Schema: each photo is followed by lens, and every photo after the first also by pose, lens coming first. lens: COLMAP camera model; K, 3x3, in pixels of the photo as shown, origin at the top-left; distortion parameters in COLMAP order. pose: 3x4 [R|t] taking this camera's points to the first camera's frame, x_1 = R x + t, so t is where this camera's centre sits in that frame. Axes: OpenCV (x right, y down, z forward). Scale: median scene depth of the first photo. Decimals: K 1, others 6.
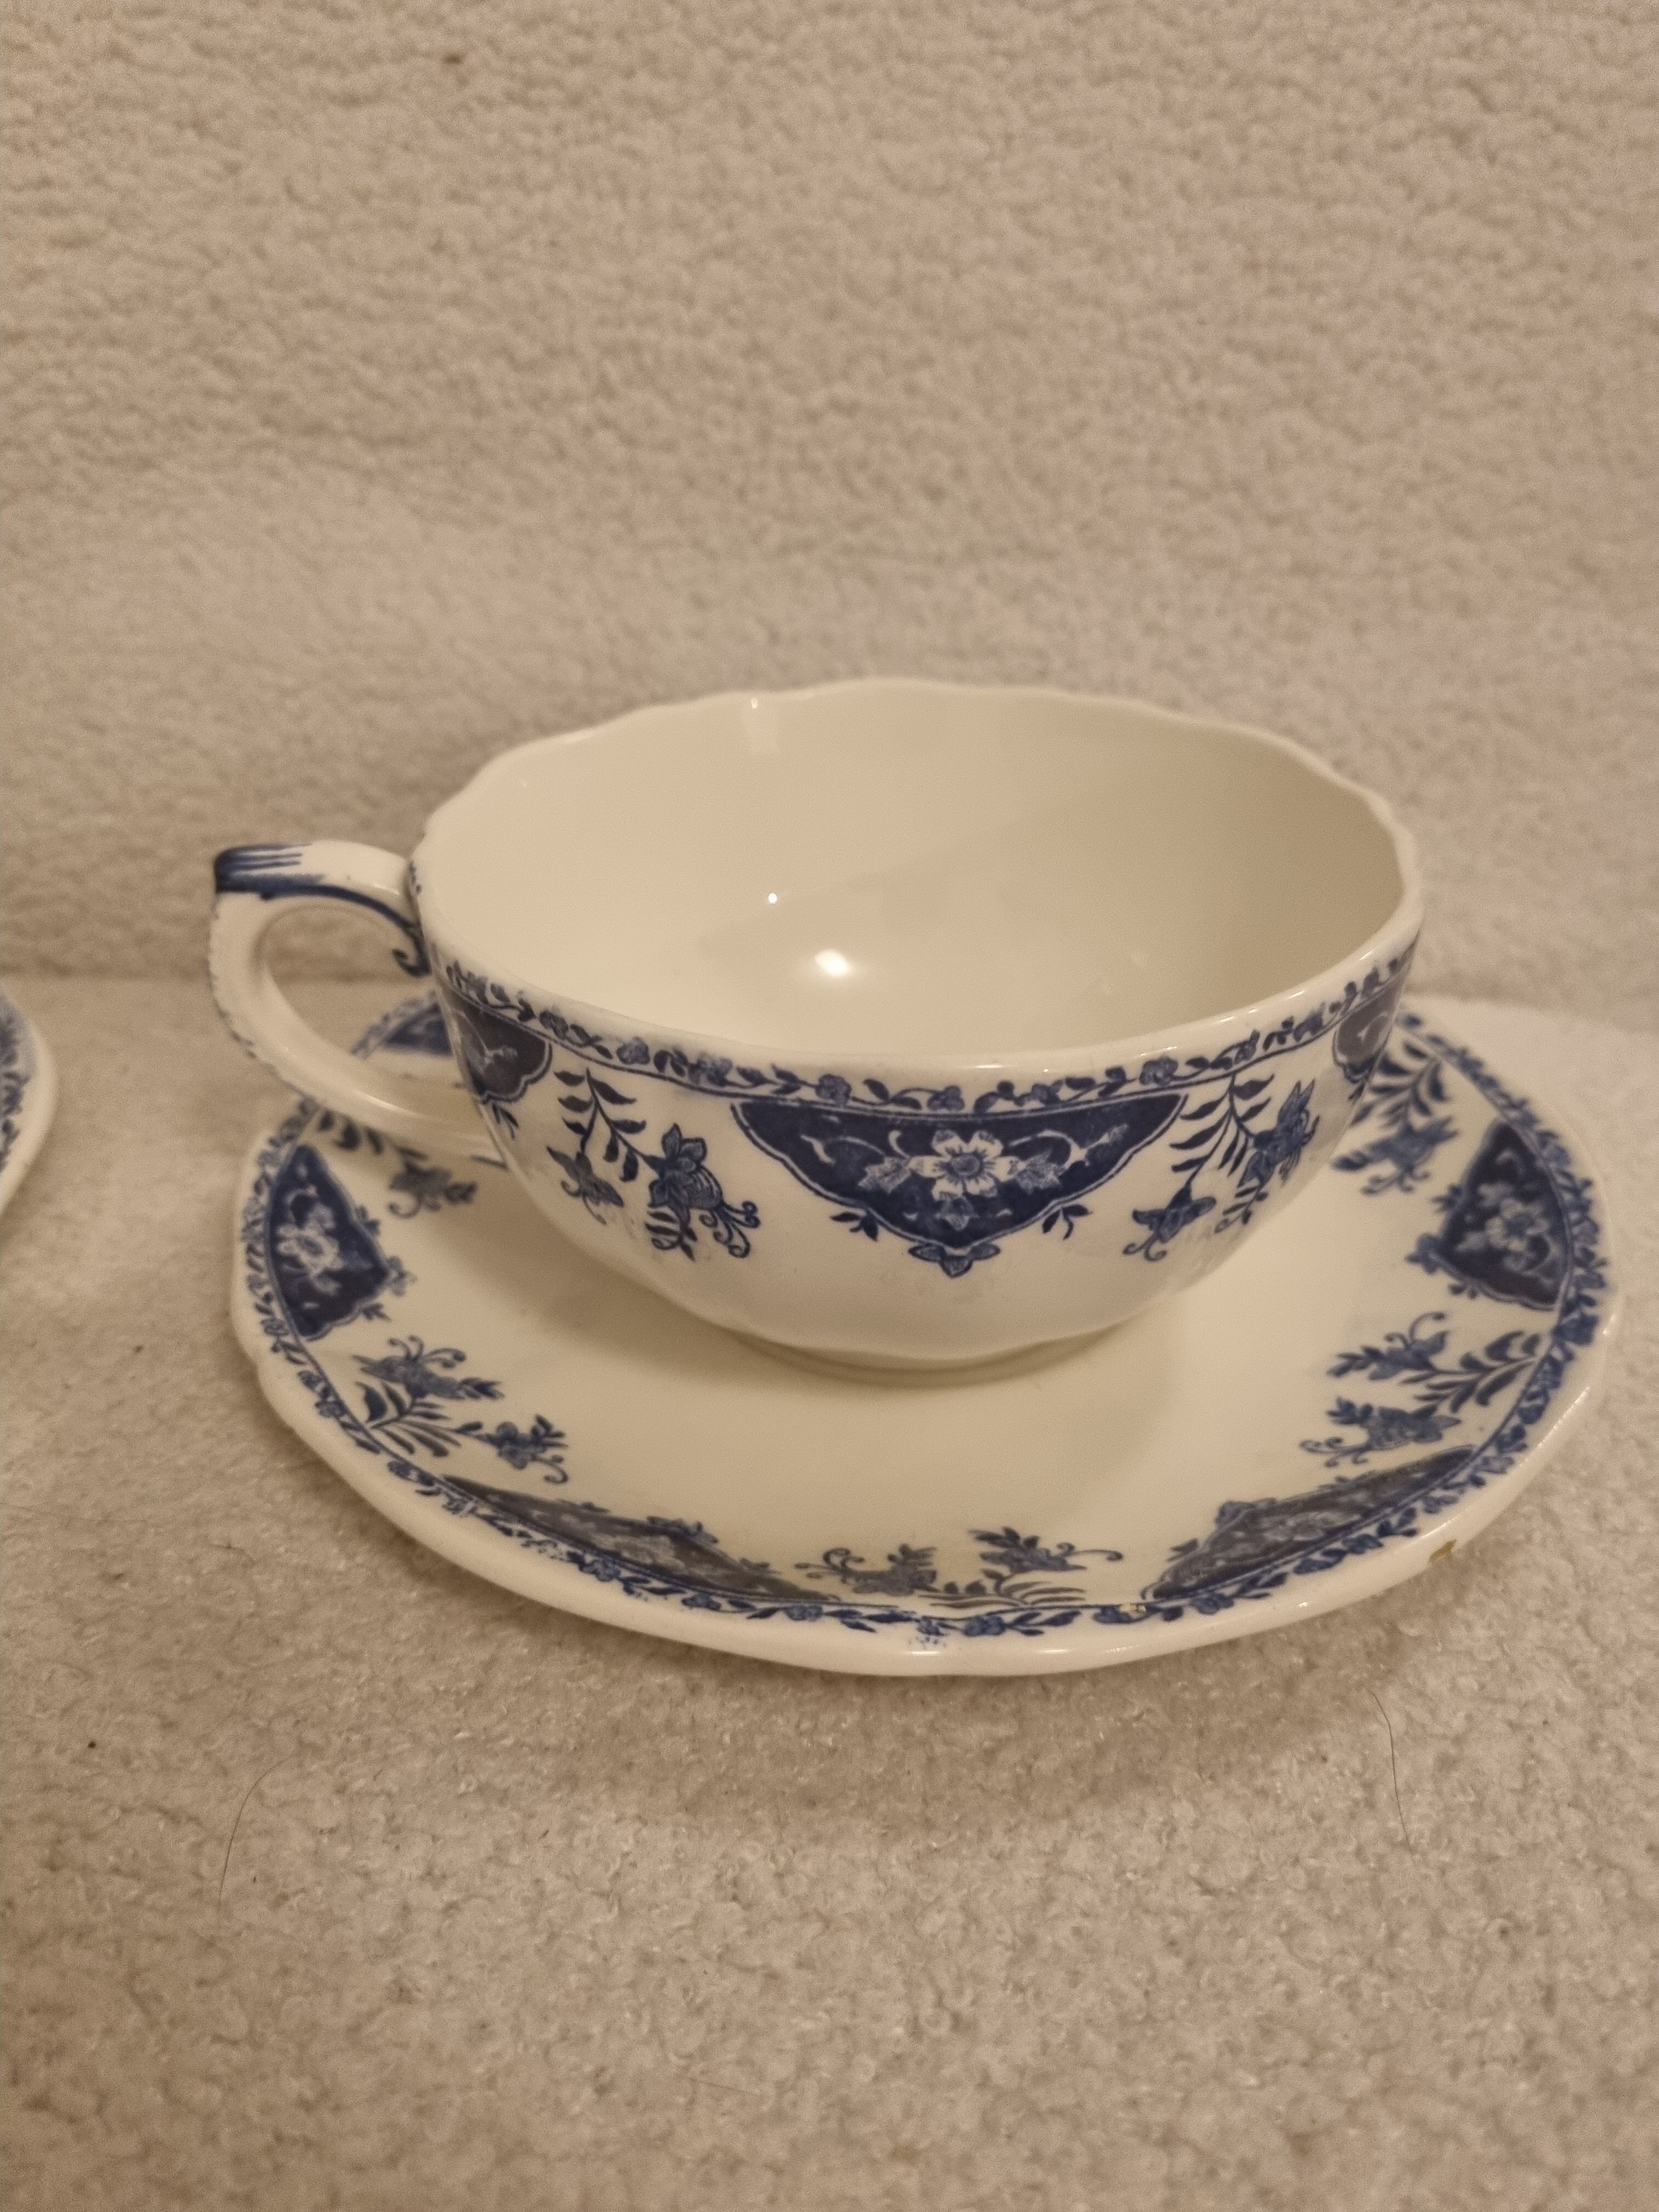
lens RADIAL K [[1864.9, 0, 834.1], [0, 1864.9, 1044.3], [0, 0, 1]] dist [0.028535, -0.015383]
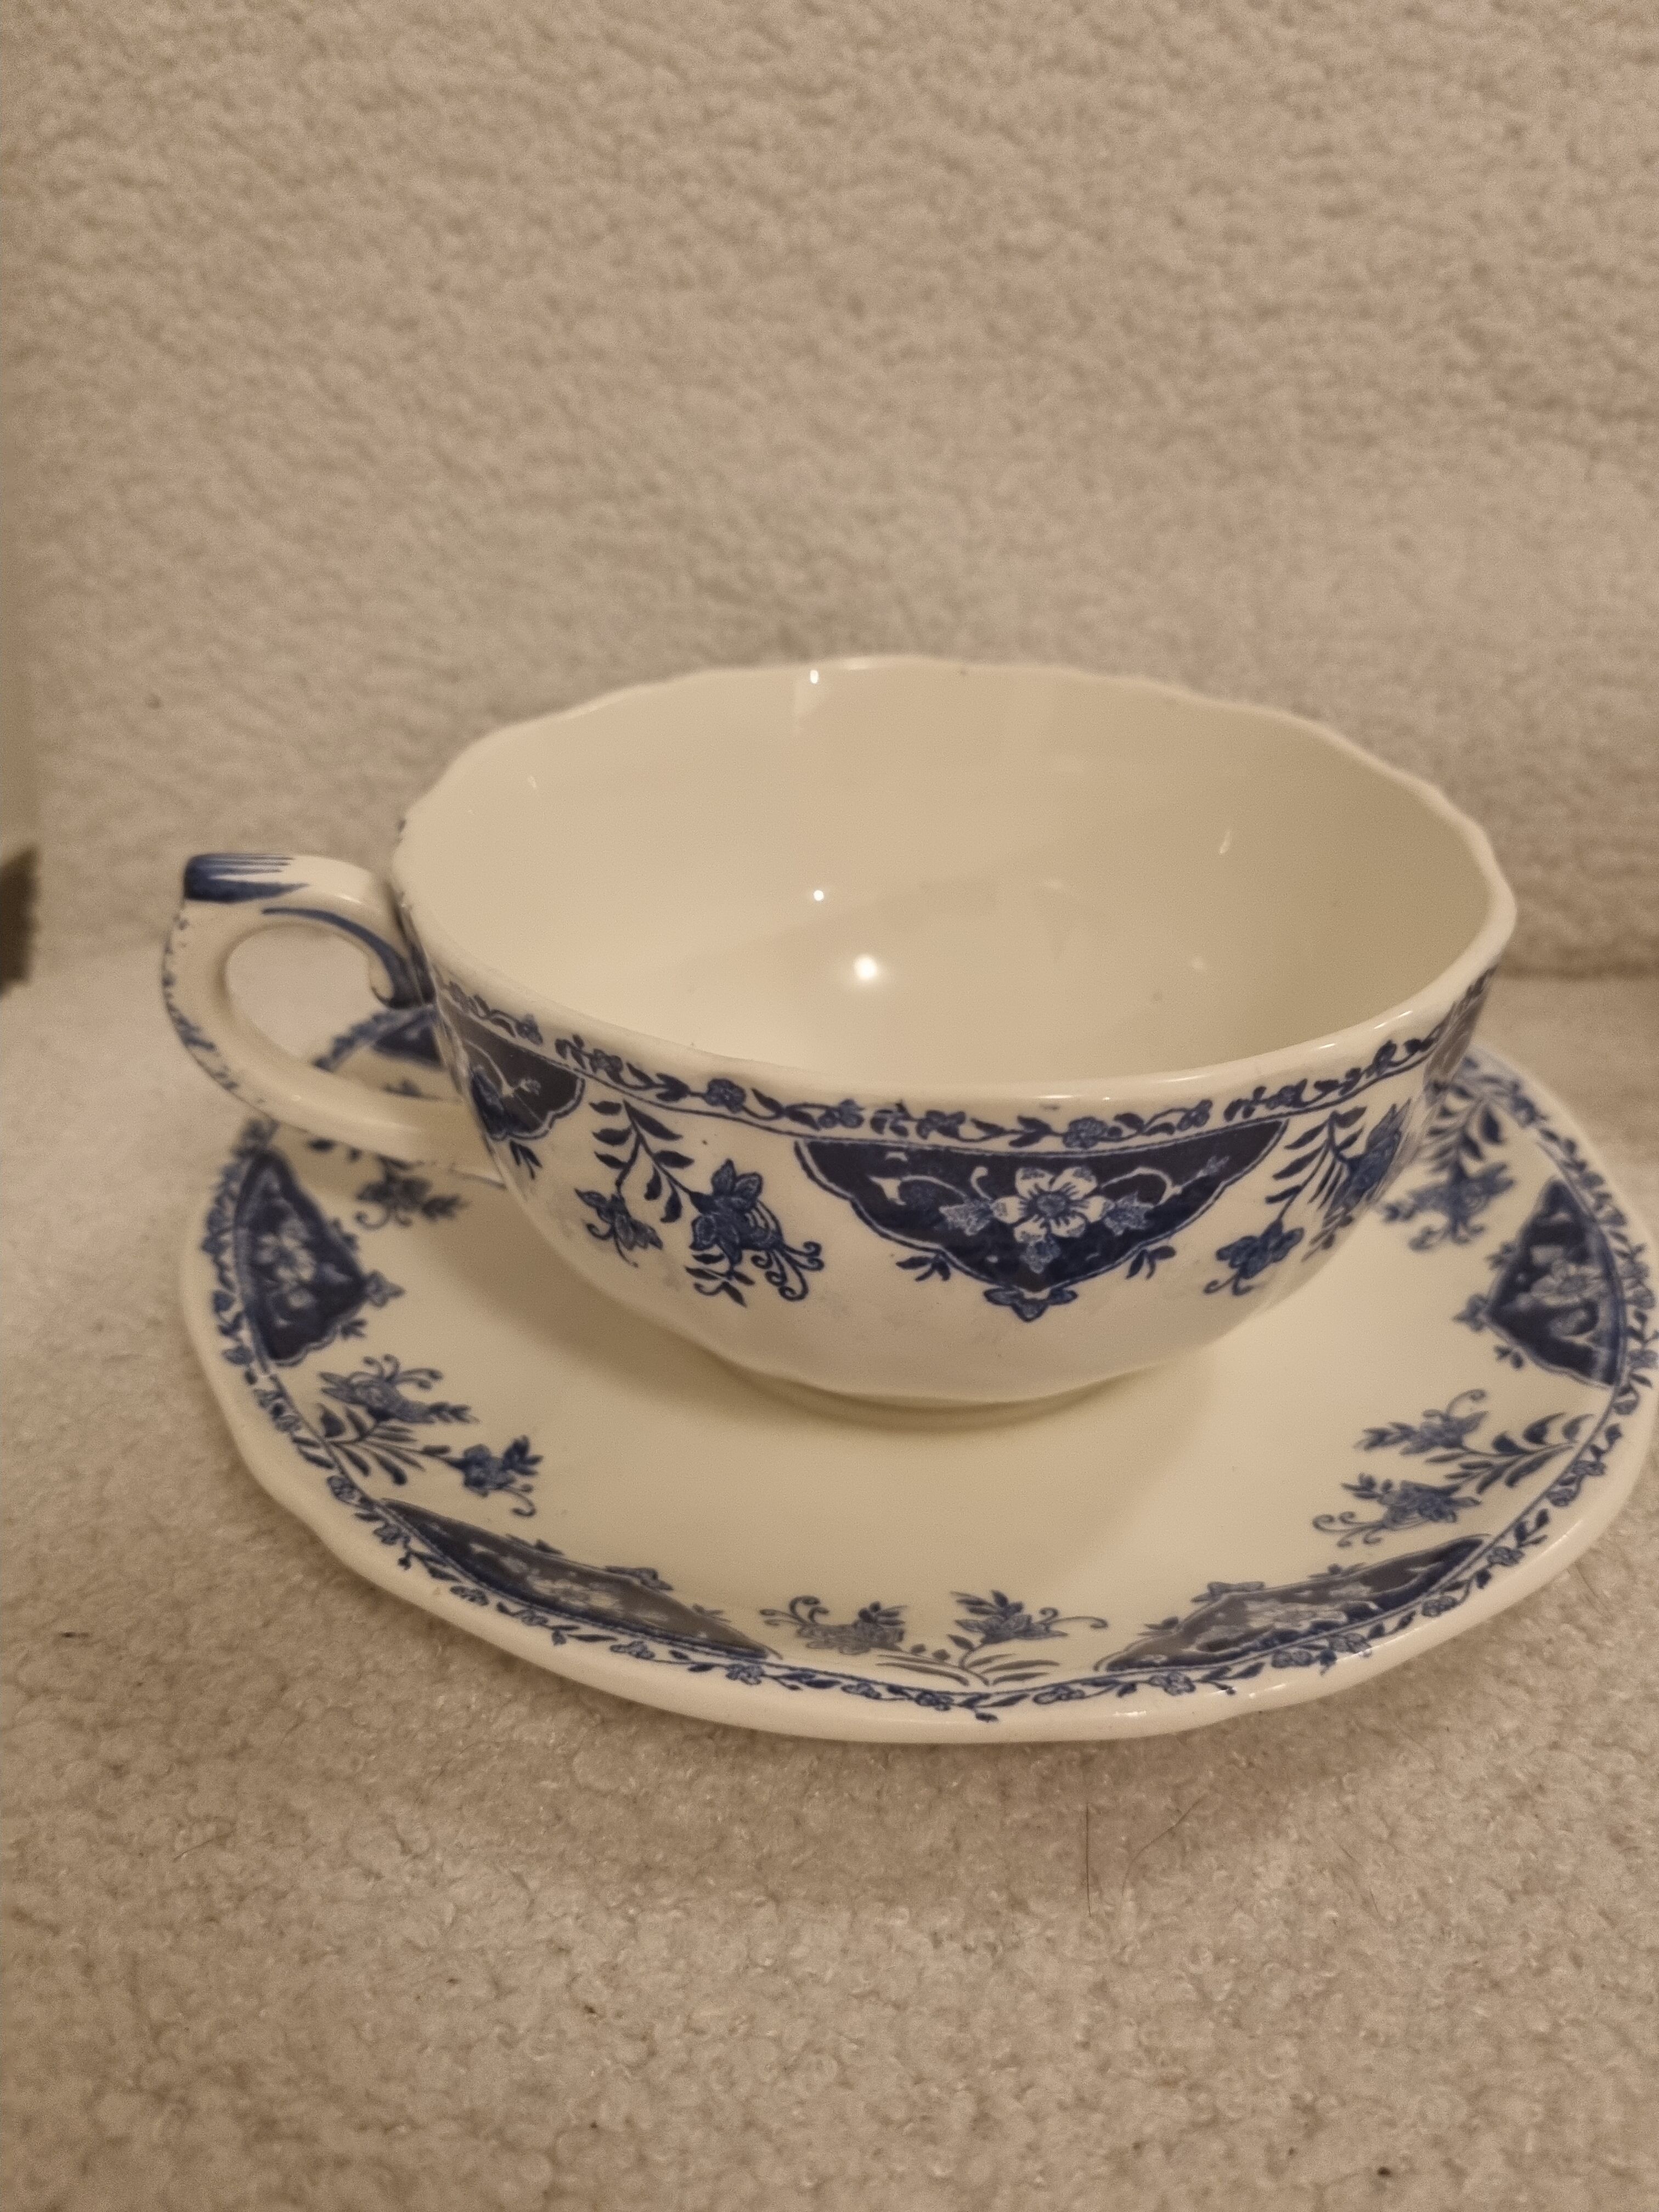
lens RADIAL K [[1864.9, 0, 796.0], [0, 1864.9, 1041.5], [0, 0, 1]] dist [0.028535, -0.015383]
pose [[0.995335, 0.016967, -0.094981, -0.566458], [-0.015488, 0.999747, 0.016285, -0.010769], [0.095233, -0.014738, 0.995346, 0.000524]]
